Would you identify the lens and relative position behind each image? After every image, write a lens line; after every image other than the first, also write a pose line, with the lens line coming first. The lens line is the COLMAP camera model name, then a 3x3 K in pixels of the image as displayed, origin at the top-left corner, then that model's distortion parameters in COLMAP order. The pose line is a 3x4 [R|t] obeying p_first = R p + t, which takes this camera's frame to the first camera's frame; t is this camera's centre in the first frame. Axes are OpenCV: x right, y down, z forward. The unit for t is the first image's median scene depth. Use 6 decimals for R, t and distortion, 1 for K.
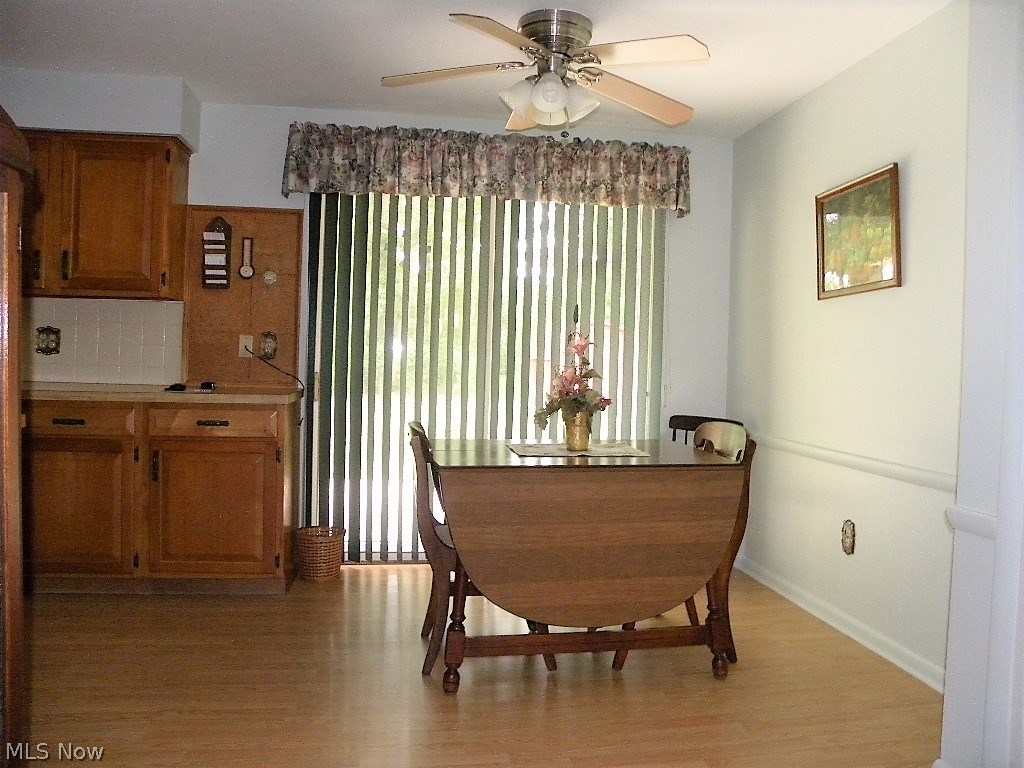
lens RADIAL K [[786.9, 0, 517.2], [0, 786.9, 375.9], [0, 0, 1]] dist [-0.167823, 0.122795]
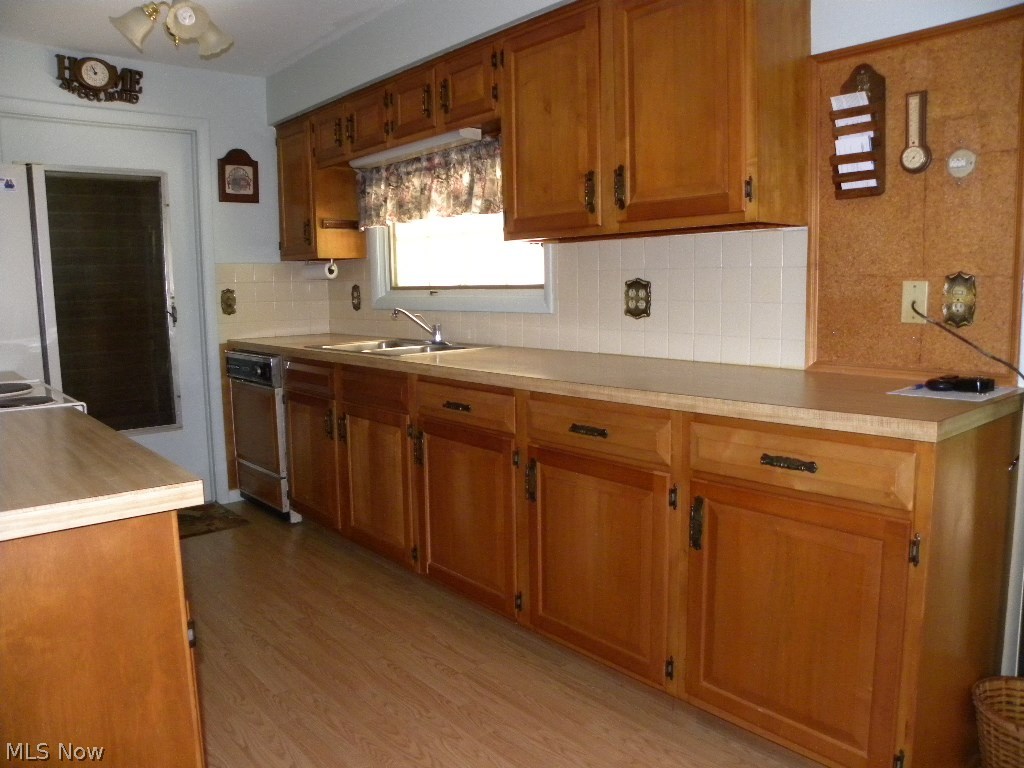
lens RADIAL K [[786.9, 0, 517.2], [0, 786.9, 375.9], [0, 0, 1]] dist [-0.167823, 0.122795]
pose [[0.524889, 0.057523, -0.849225, -0.053381], [0.014282, 0.996978, 0.076359, -0.031967], [0.851051, -0.052208, 0.522481, 0.508729]]
